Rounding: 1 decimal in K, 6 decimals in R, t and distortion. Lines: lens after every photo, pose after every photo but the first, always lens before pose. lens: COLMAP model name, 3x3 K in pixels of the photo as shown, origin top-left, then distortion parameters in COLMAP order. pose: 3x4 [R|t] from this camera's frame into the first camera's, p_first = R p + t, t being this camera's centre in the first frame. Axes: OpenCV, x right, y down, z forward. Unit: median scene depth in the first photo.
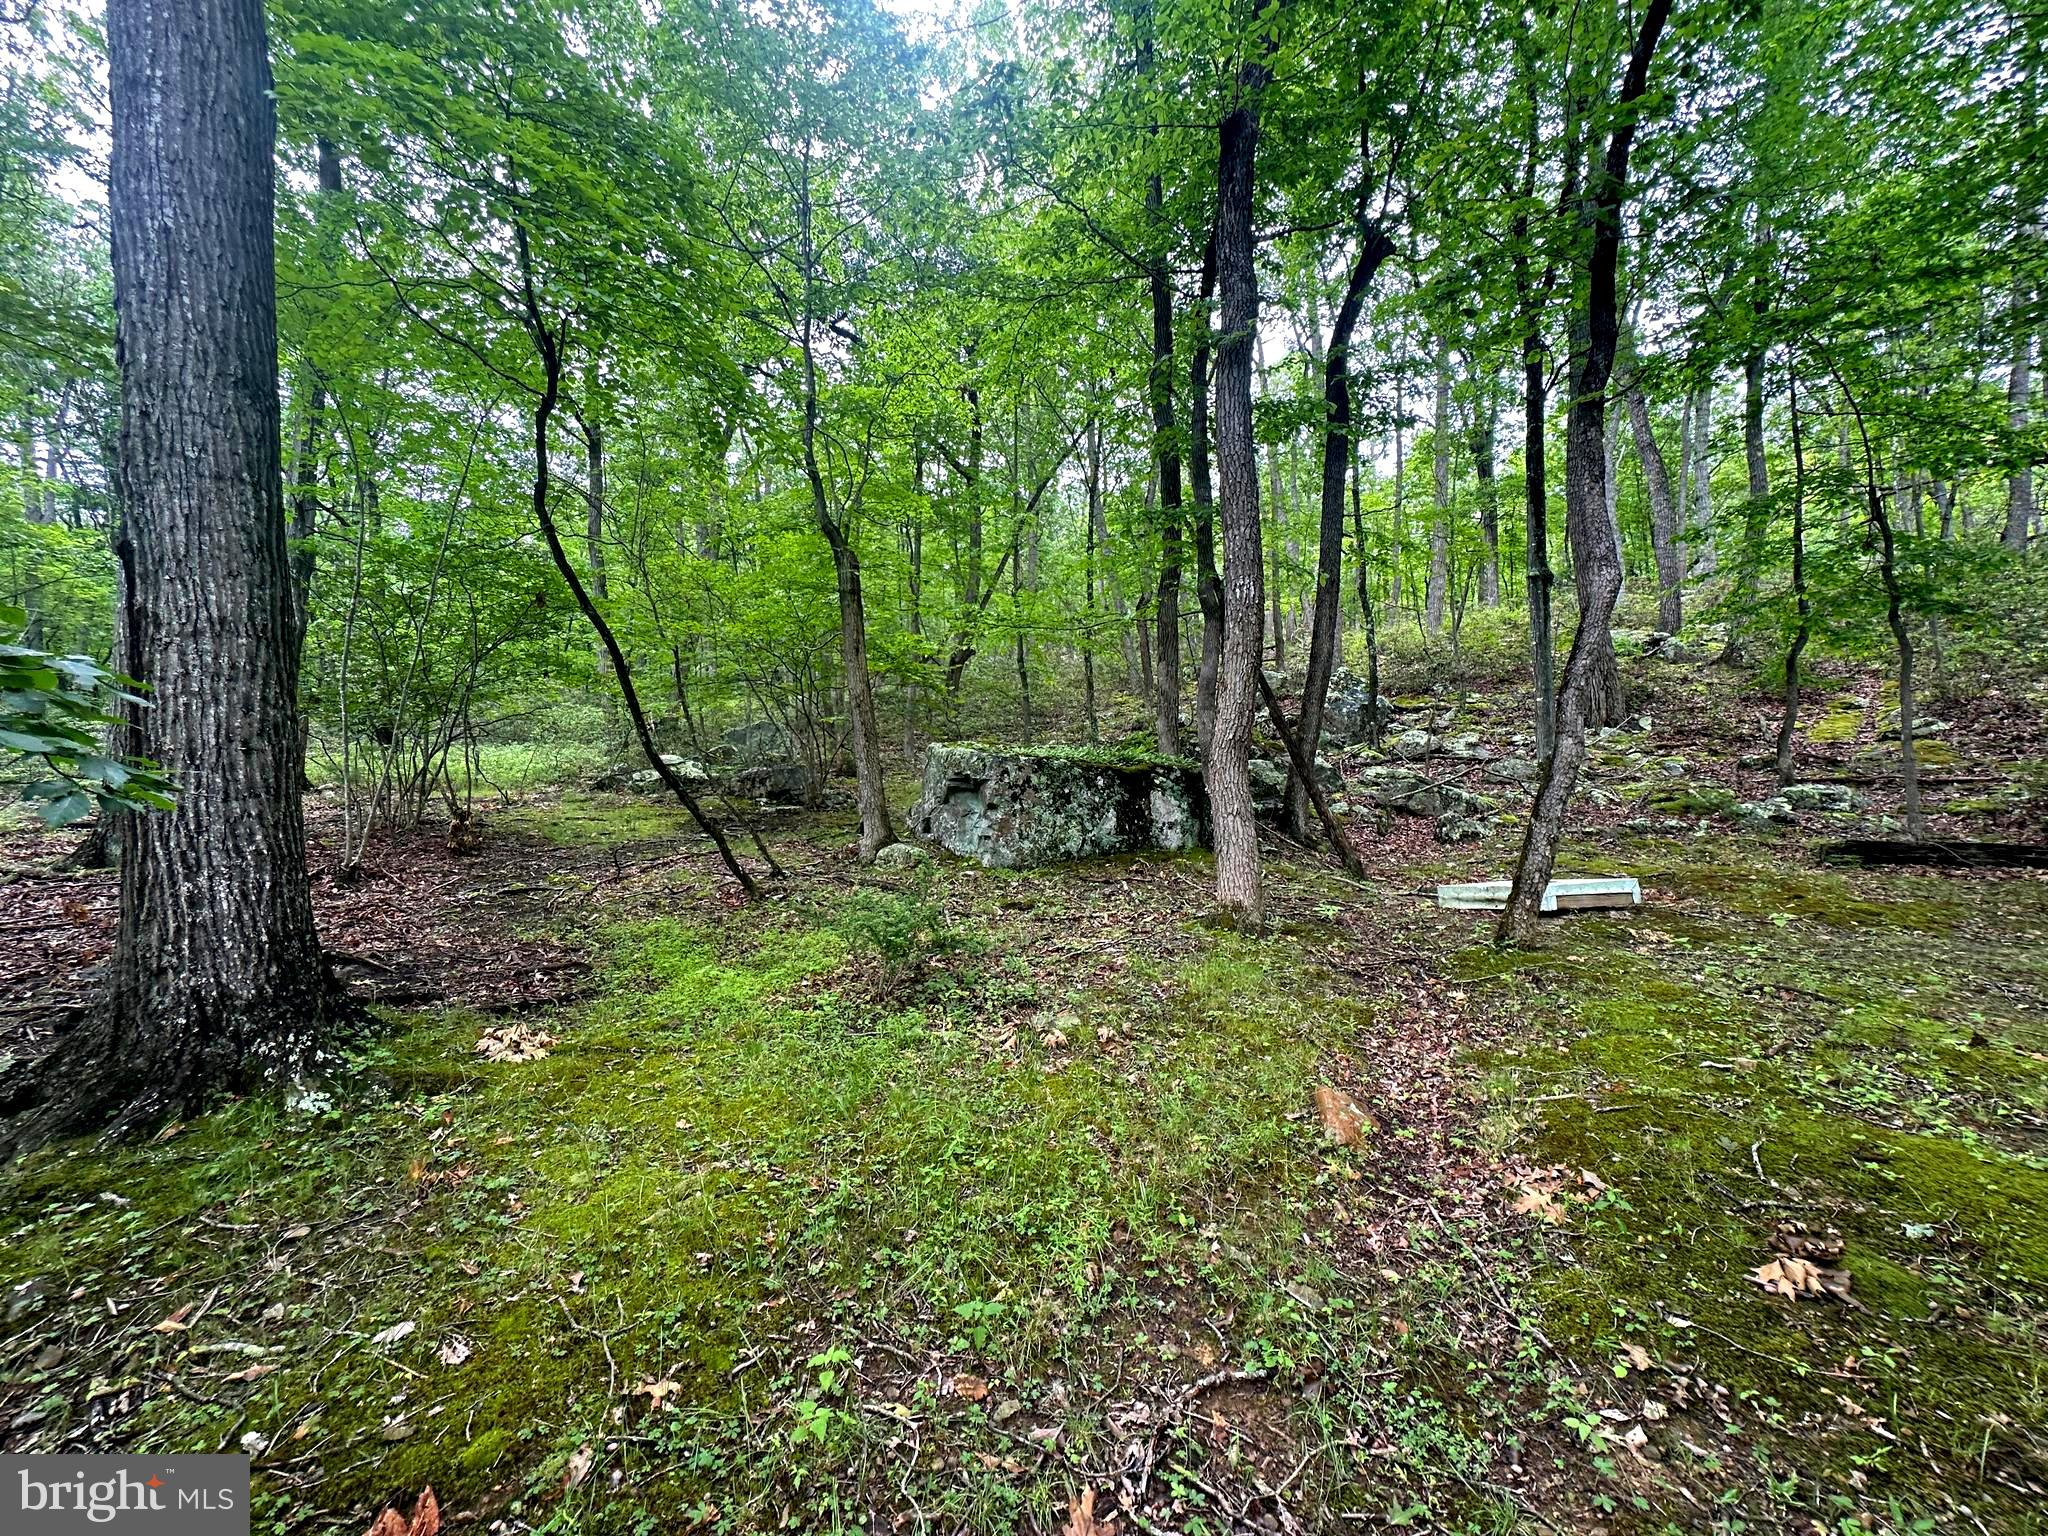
lens RADIAL K [[812.4, 0, 1021.4], [0, 812.4, 777.3], [0, 0, 1]] dist [-0.001574, 0.000045]
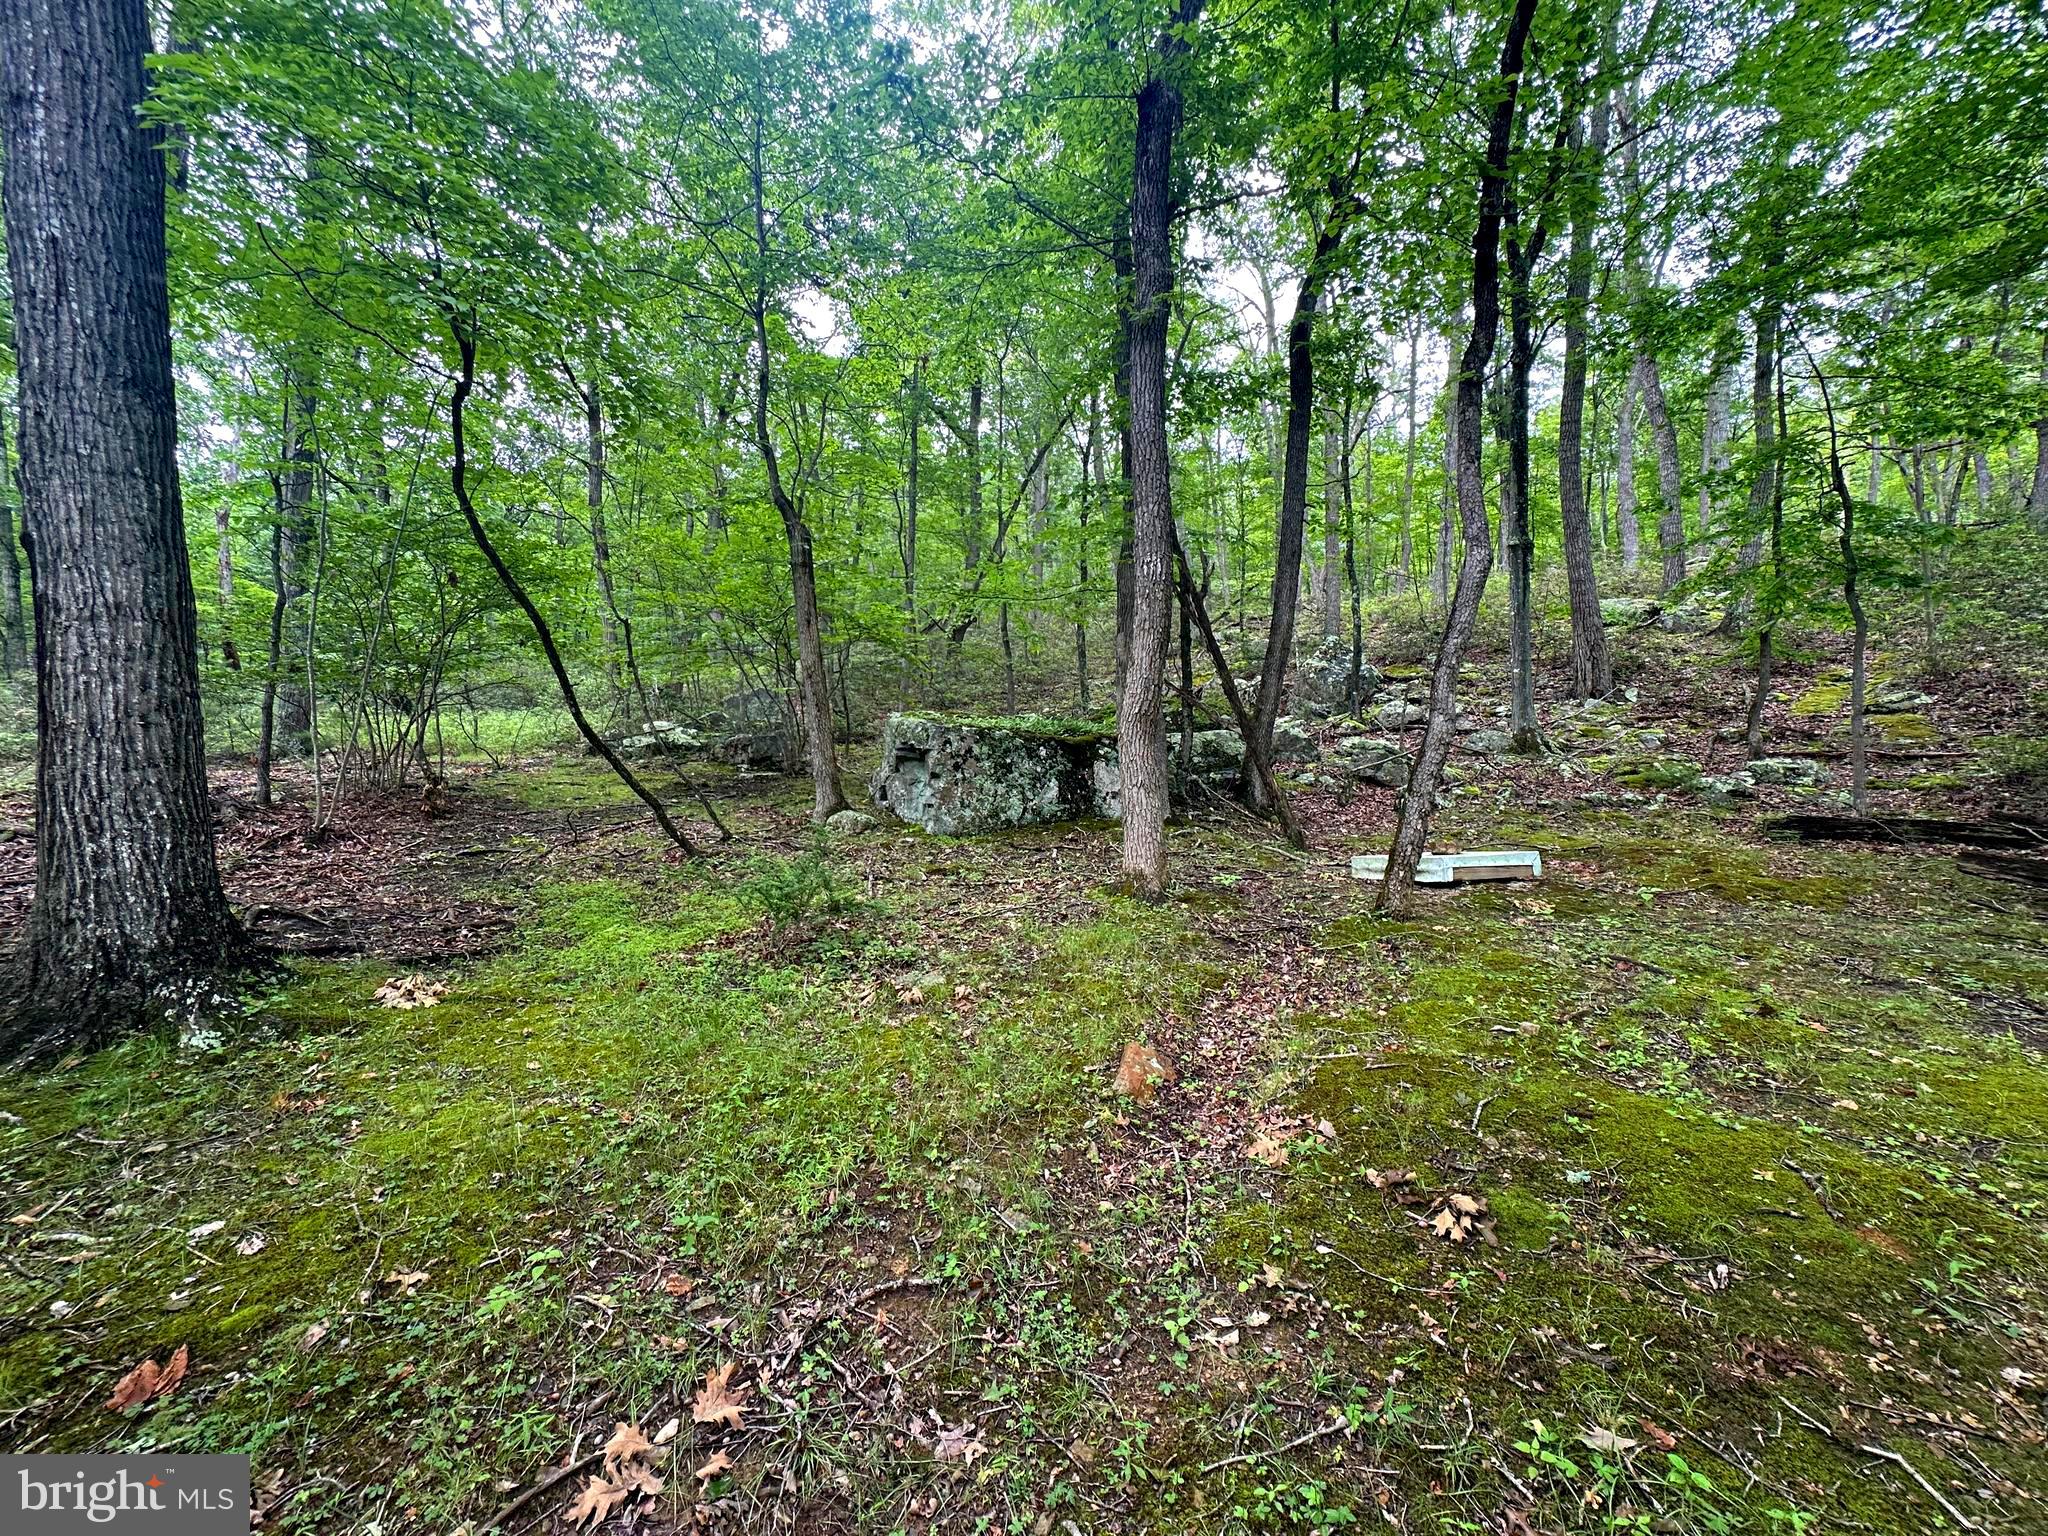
lens RADIAL K [[812.4, 0, 1021.4], [0, 812.4, 777.3], [0, 0, 1]] dist [-0.001574, 0.000045]
pose [[0.999547, 0.007368, -0.029175, 0.144782], [-0.006135, 0.999094, 0.042106, -0.008179], [0.029459, -0.041908, 0.998687, -0.036293]]
